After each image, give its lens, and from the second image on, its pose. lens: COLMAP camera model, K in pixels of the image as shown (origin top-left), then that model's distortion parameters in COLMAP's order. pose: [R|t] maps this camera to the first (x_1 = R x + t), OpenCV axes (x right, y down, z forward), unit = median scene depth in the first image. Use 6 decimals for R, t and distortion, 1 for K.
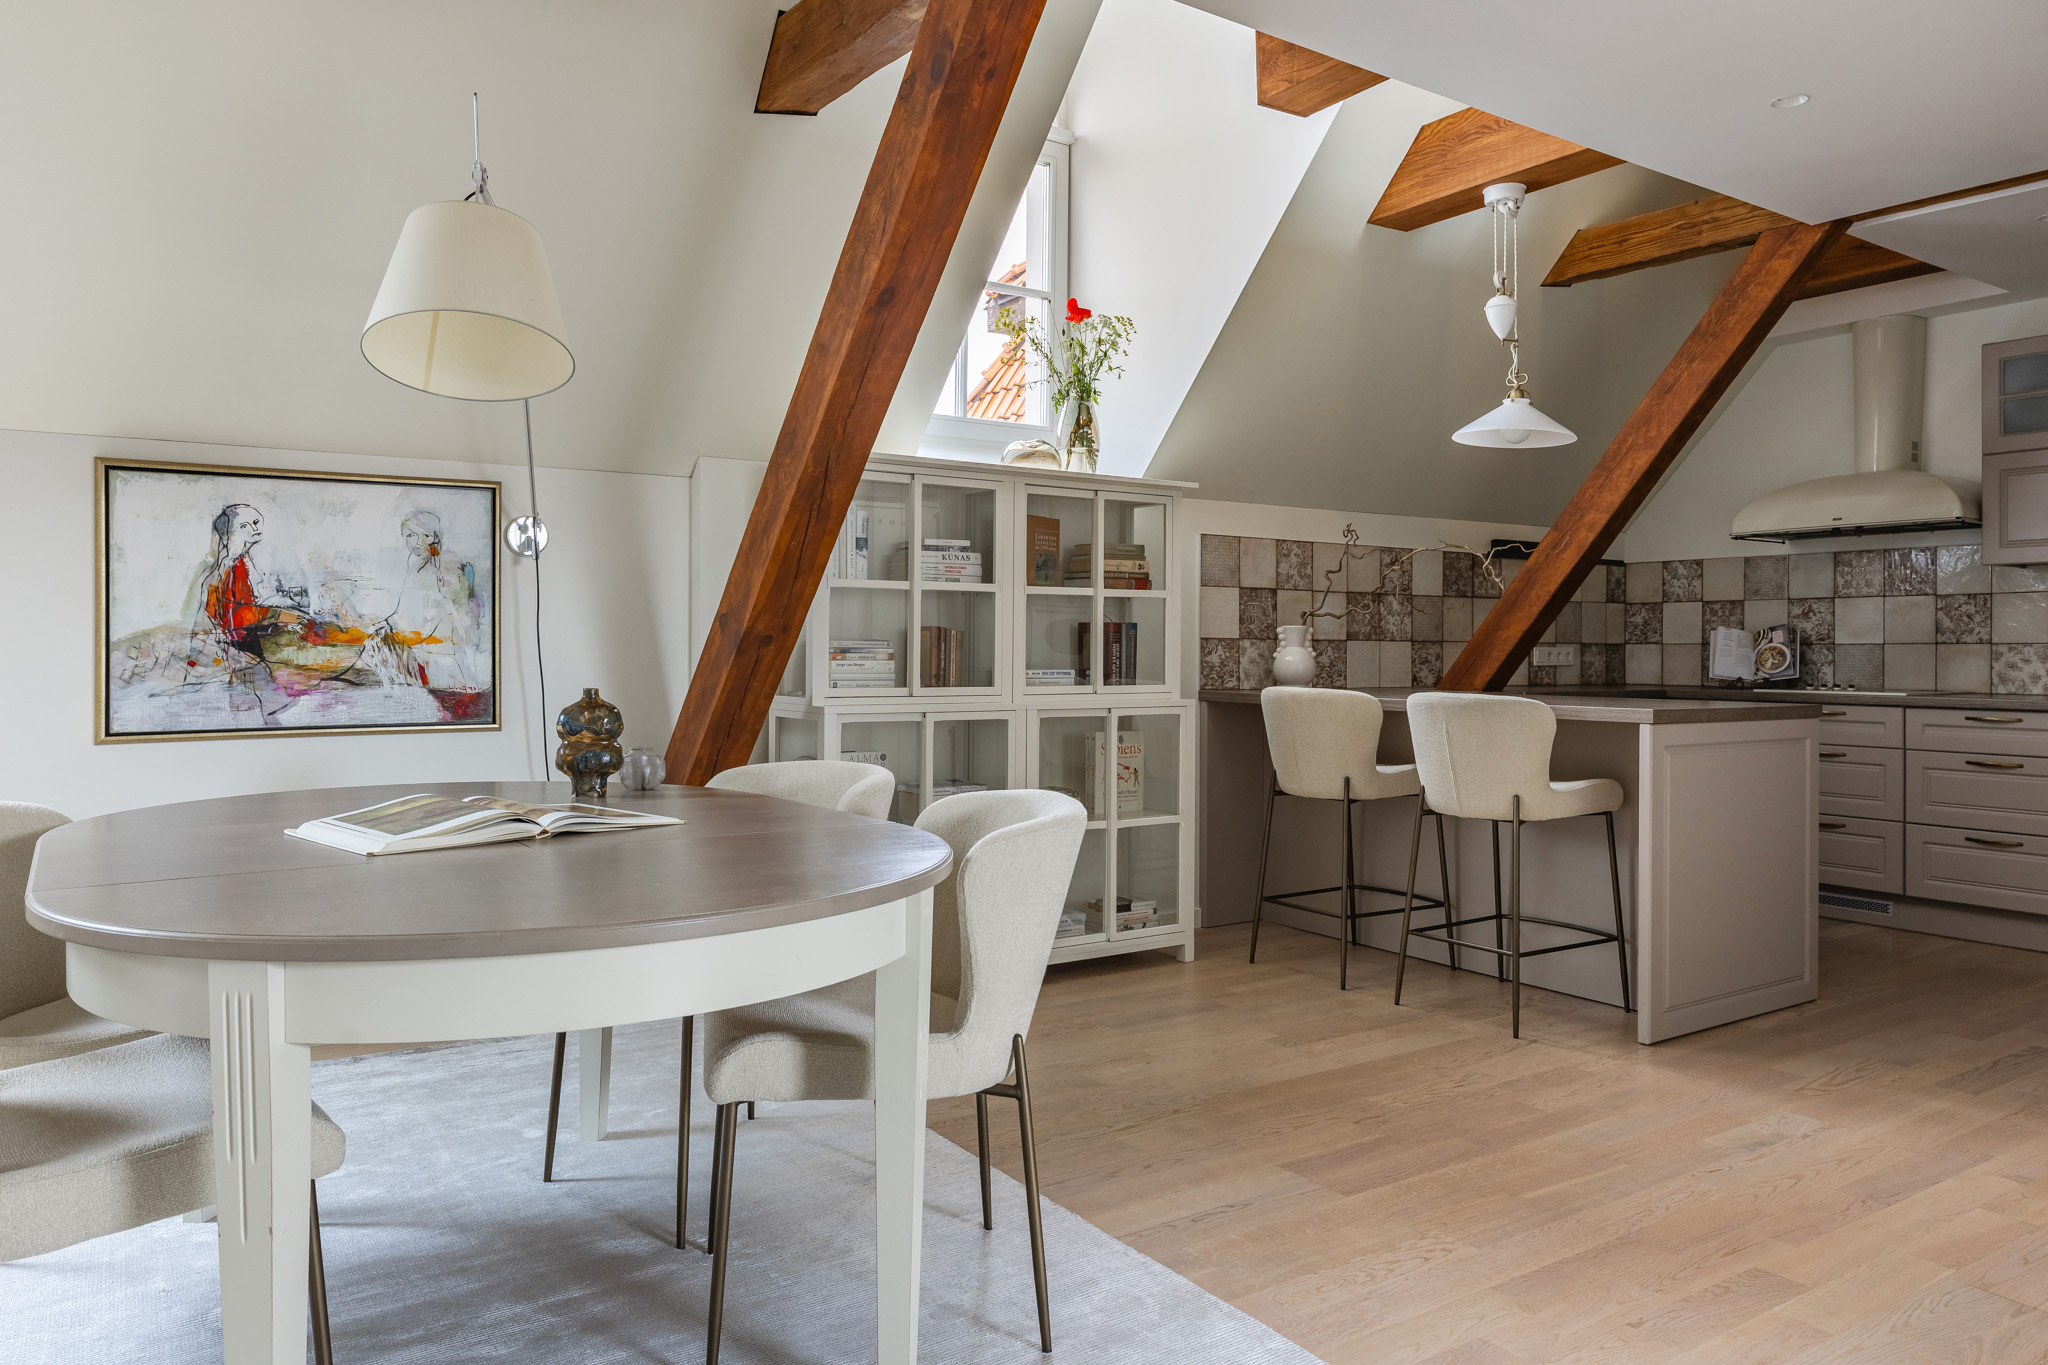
lens RADIAL K [[1357.8, 0, 1020.9], [0, 1357.8, 650.2], [0, 0, 1]] dist [-0.002473, 0.000510]
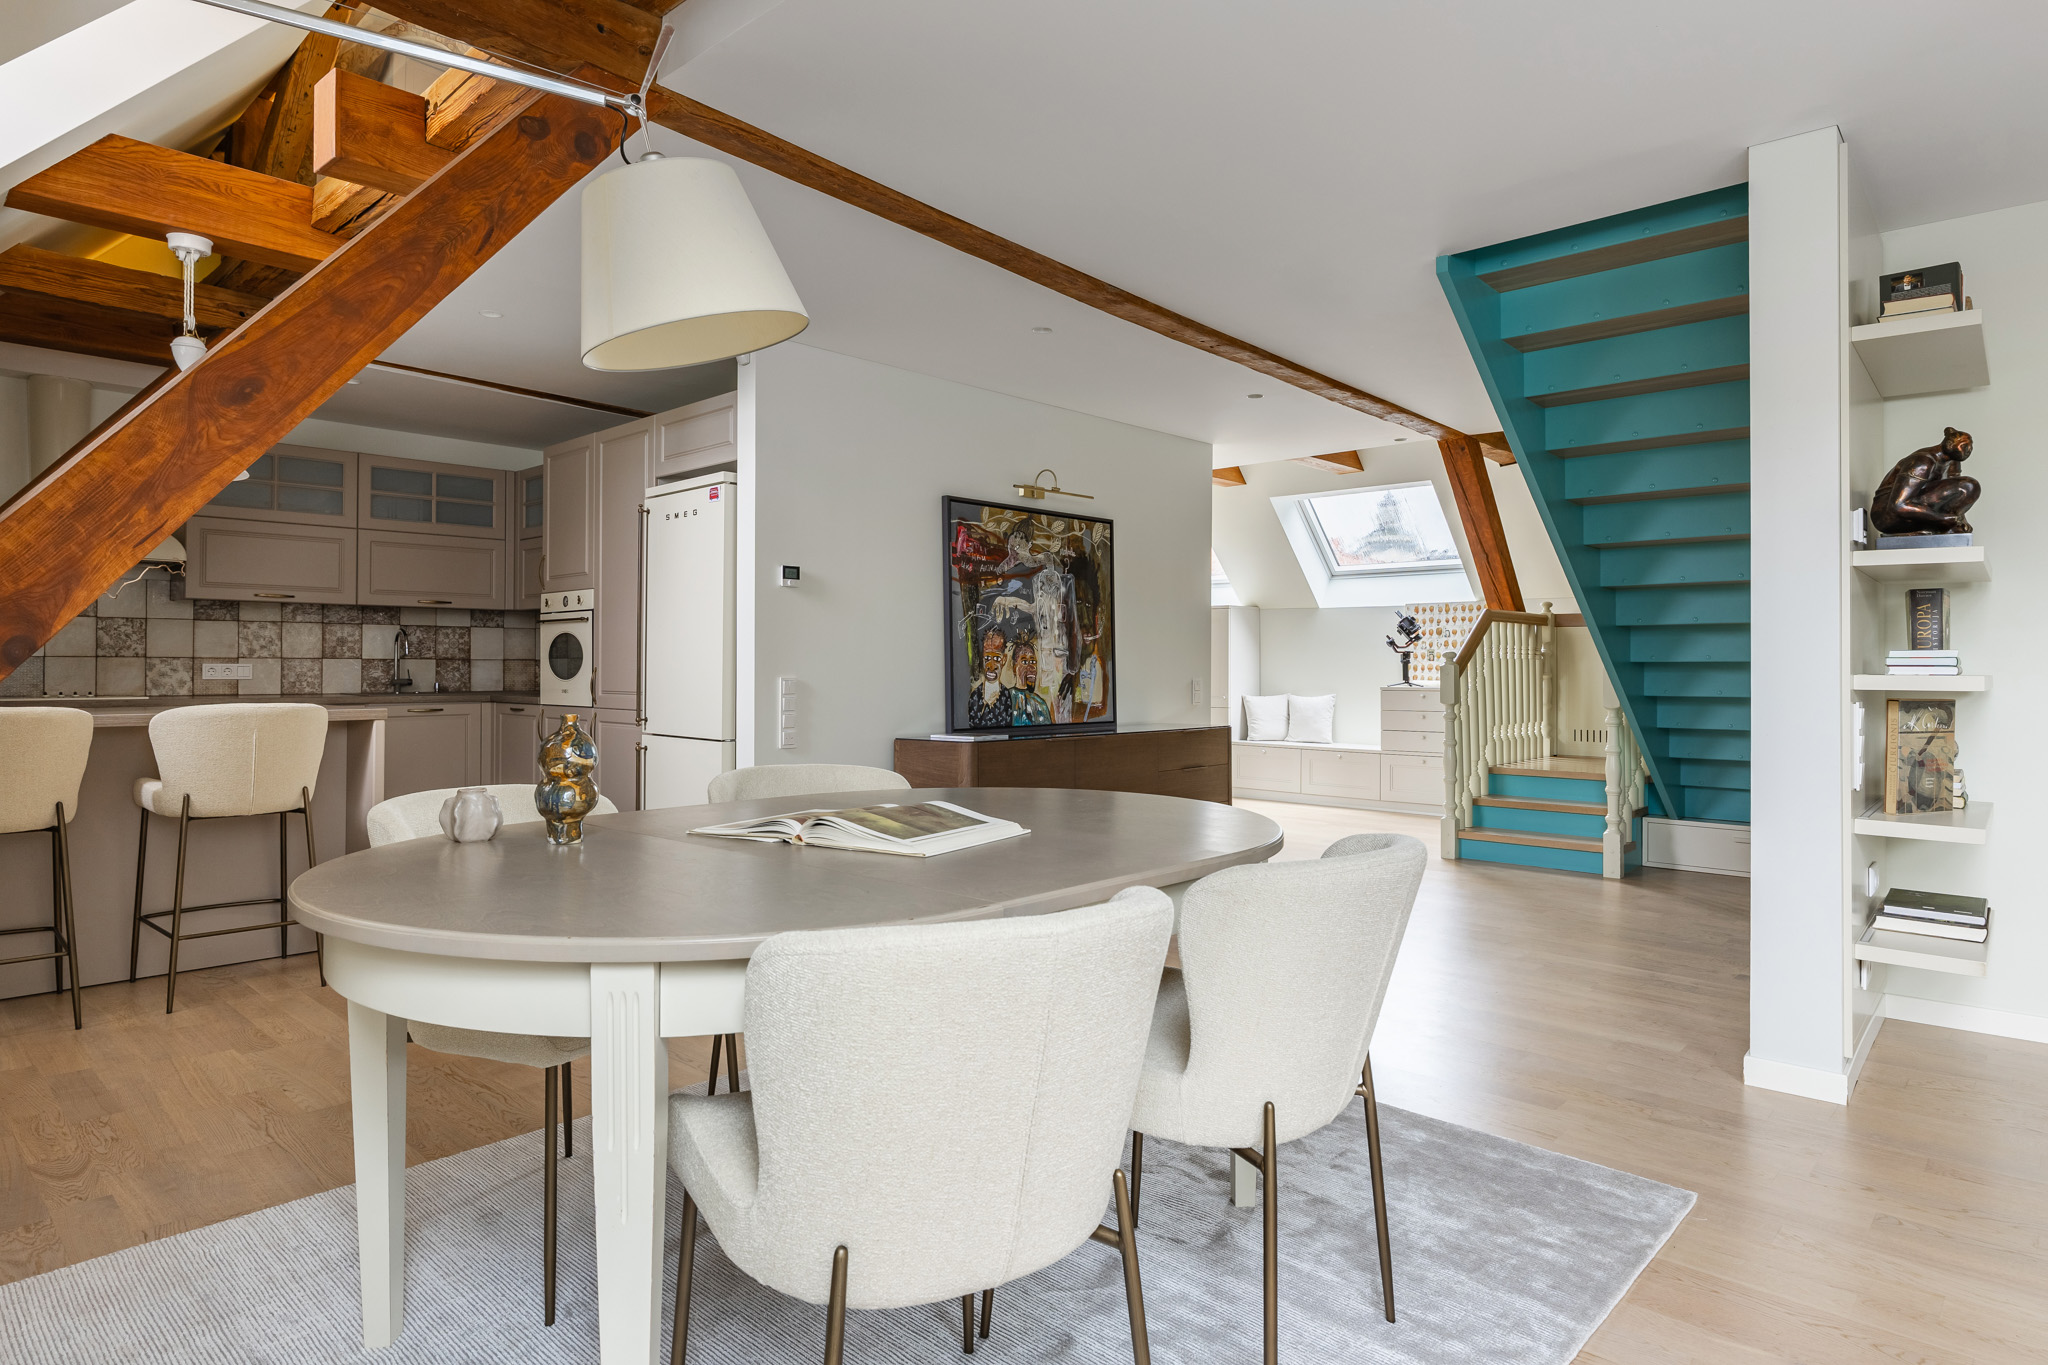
lens RADIAL K [[1148.2, 0, 1021.4], [0, 1148.2, 654.2], [0, 0, 1]] dist [-0.000788, -0.001423]
pose [[-0.225512, 0.007273, 0.974213, -0.775261], [-0.005441, 0.999947, -0.008724, -0.003983], [-0.974225, -0.007268, -0.225460, 0.630331]]
